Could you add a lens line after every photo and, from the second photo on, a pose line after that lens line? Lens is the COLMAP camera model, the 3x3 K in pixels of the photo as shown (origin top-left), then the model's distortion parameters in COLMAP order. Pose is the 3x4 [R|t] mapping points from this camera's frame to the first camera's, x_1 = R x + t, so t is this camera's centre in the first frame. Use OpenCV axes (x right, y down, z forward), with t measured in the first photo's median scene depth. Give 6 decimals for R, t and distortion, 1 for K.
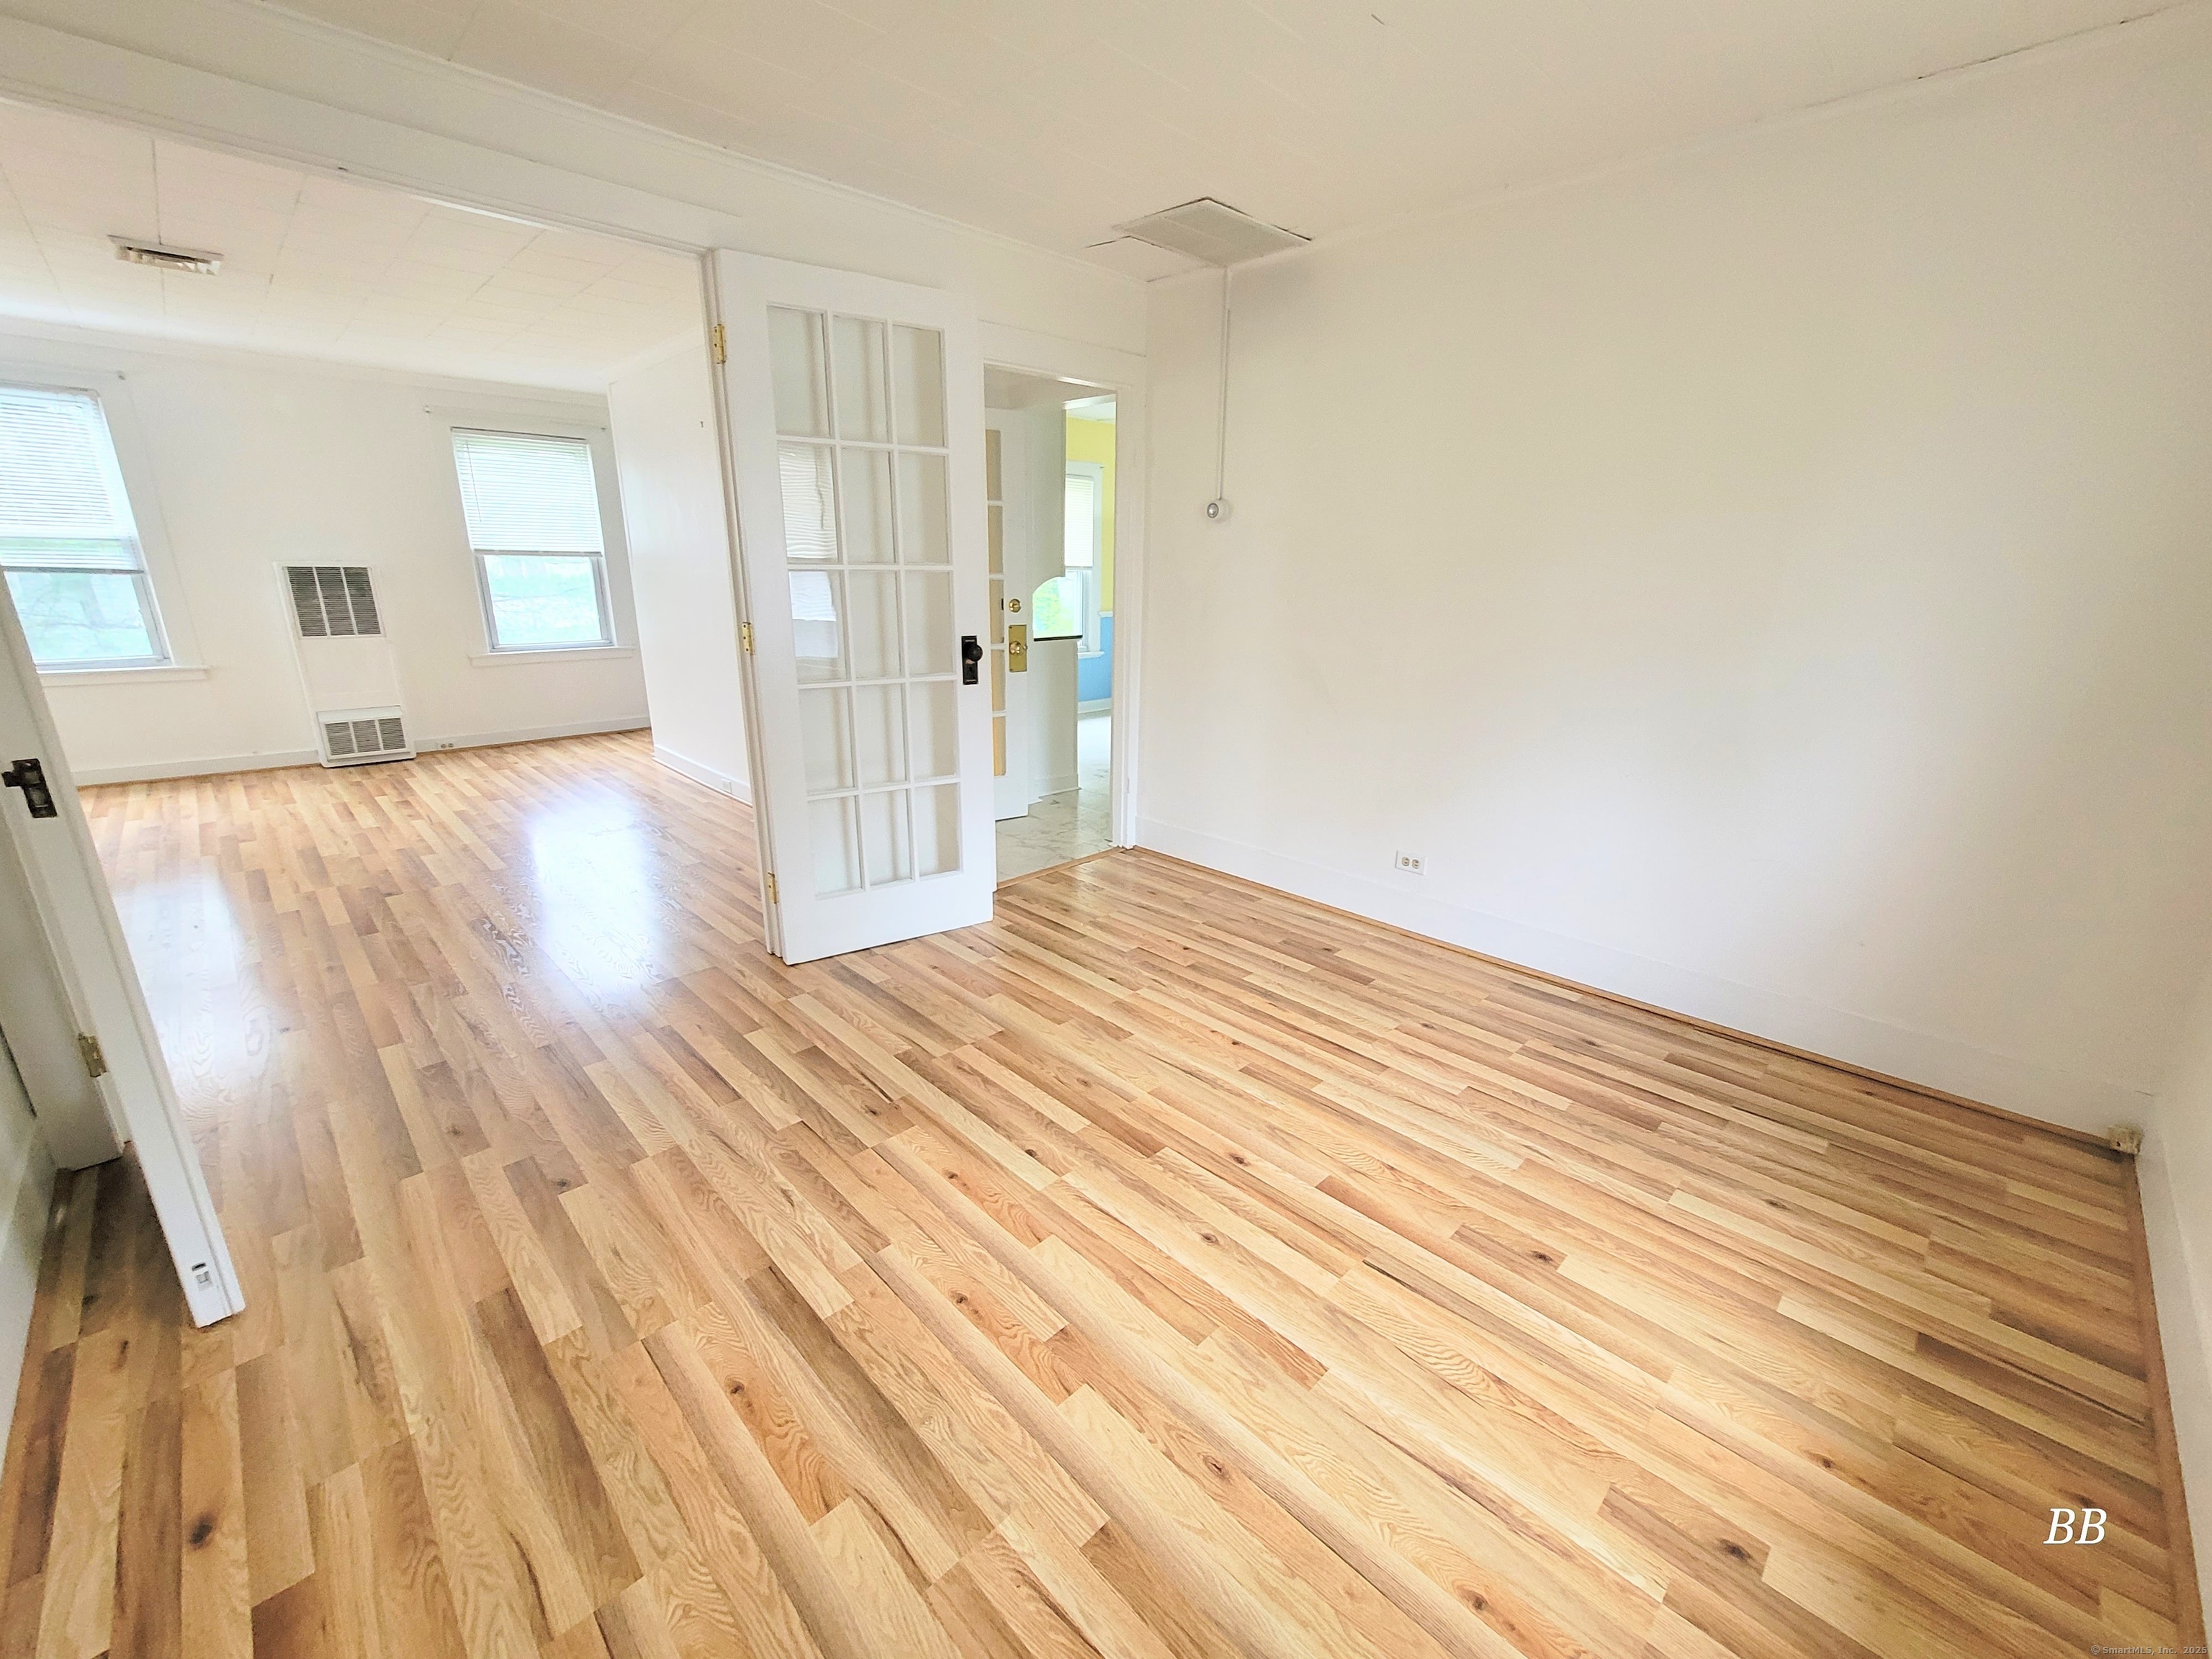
lens RADIAL K [[890.9, 0, 1110.3], [0, 890.9, 833.5], [0, 0, 1]] dist [-0.010207, -0.000013]
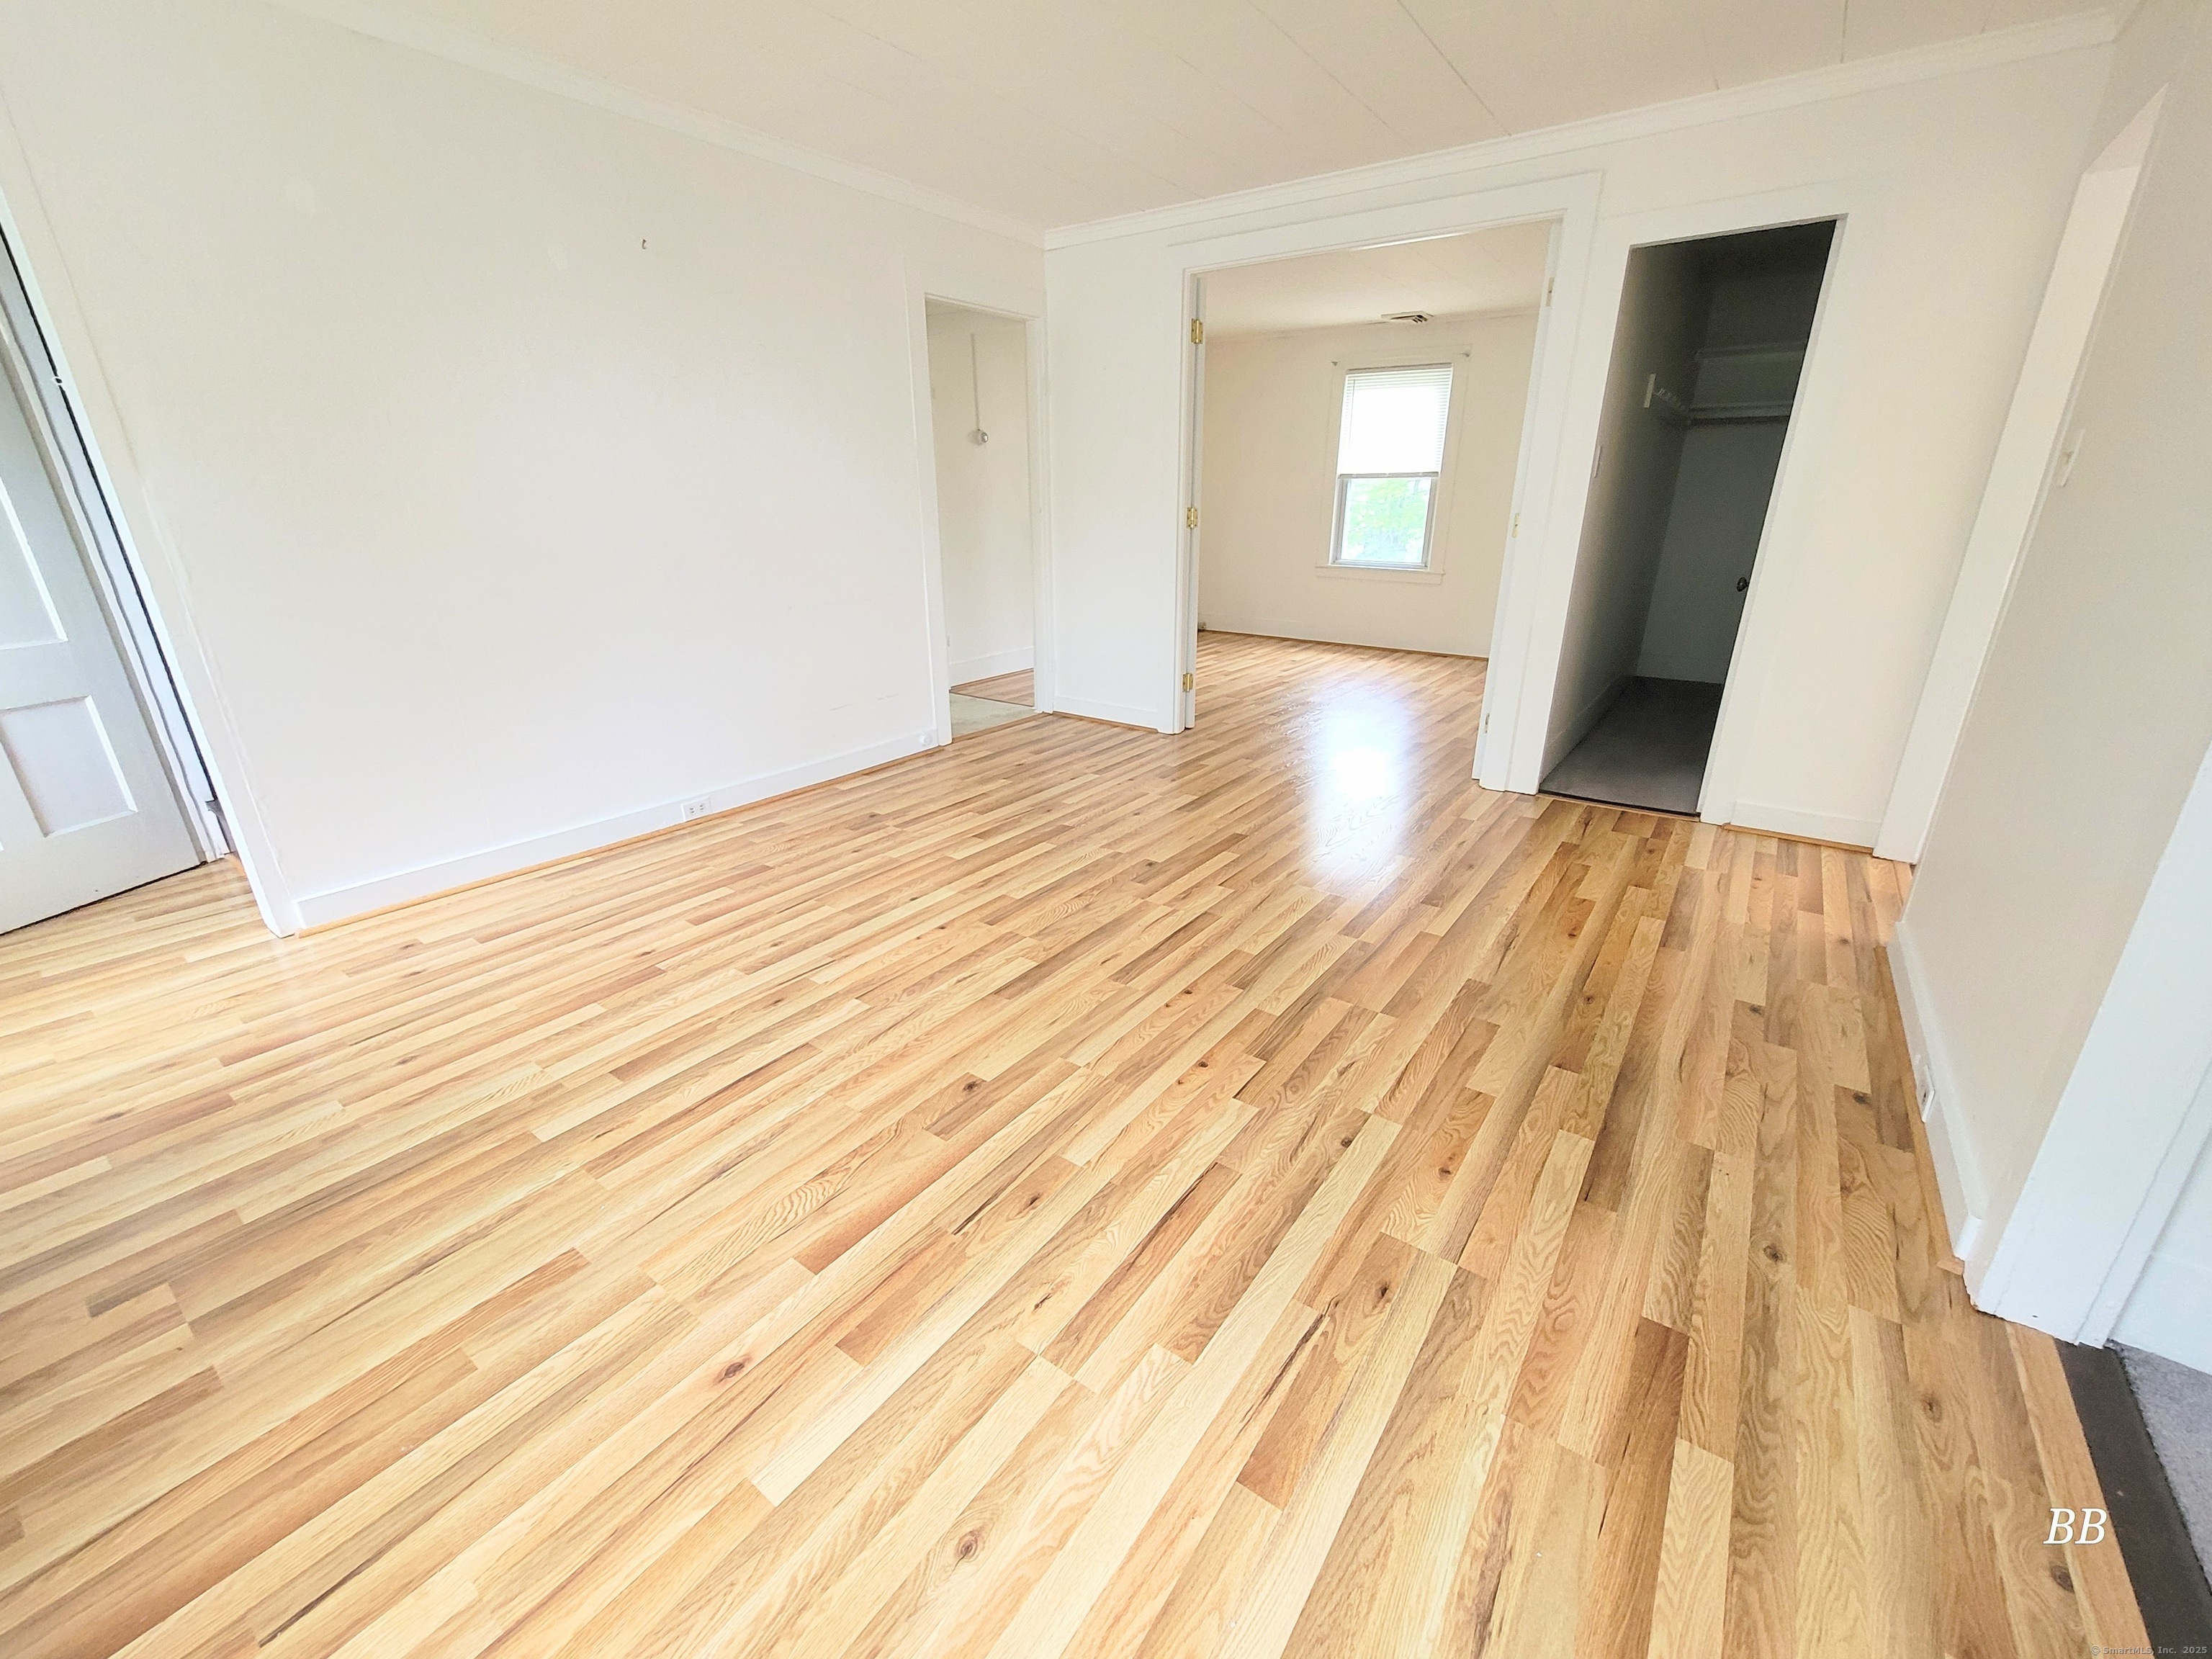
lens RADIAL K [[903.3, 0, 1115.0], [0, 903.3, 831.8], [0, 0, 1]] dist [-0.010945, 0.003651]
pose [[-0.159055, -0.357234, 0.920373, -1.067811], [0.284118, 0.876240, 0.389204, -0.207270], [-0.945504, 0.323399, -0.037874, 0.700615]]
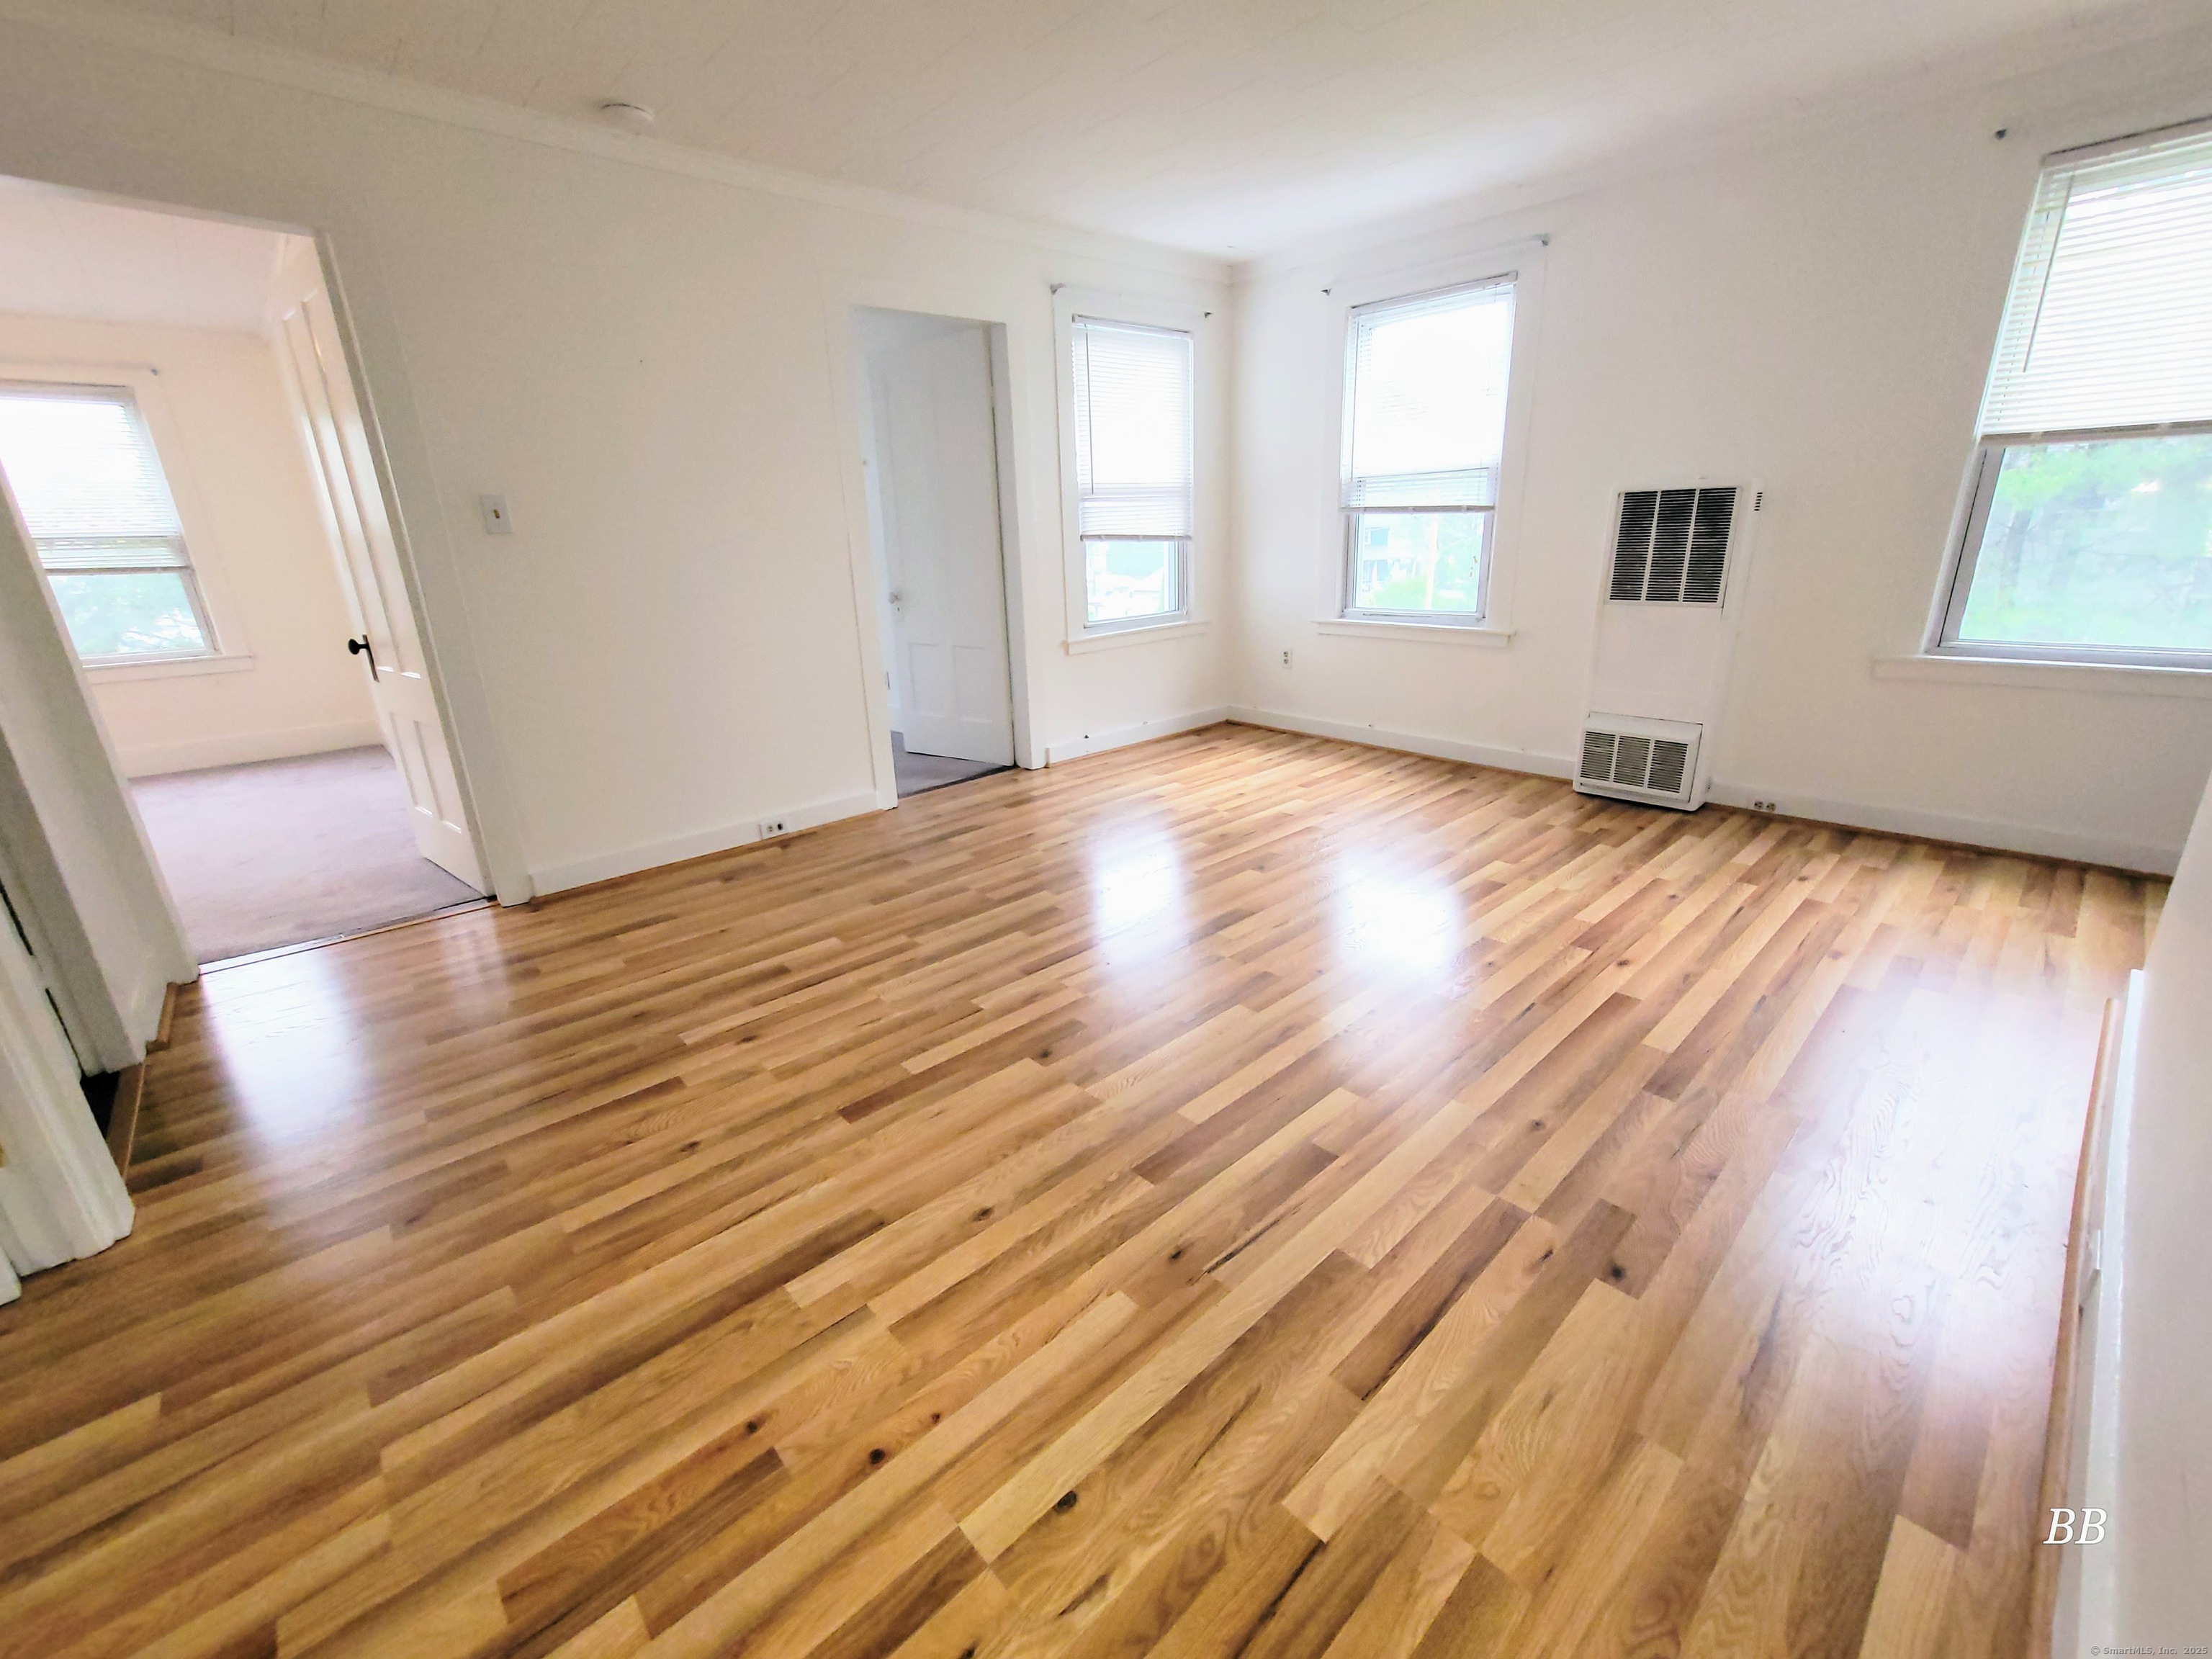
lens RADIAL K [[903.3, 0, 1115.0], [0, 903.3, 831.8], [0, 0, 1]] dist [-0.010945, 0.003651]
pose [[-0.043784, 0.301773, -0.952374, -0.198883], [-0.254866, 0.918372, 0.302716, -0.171195], [0.965985, 0.255982, 0.036702, 0.654351]]
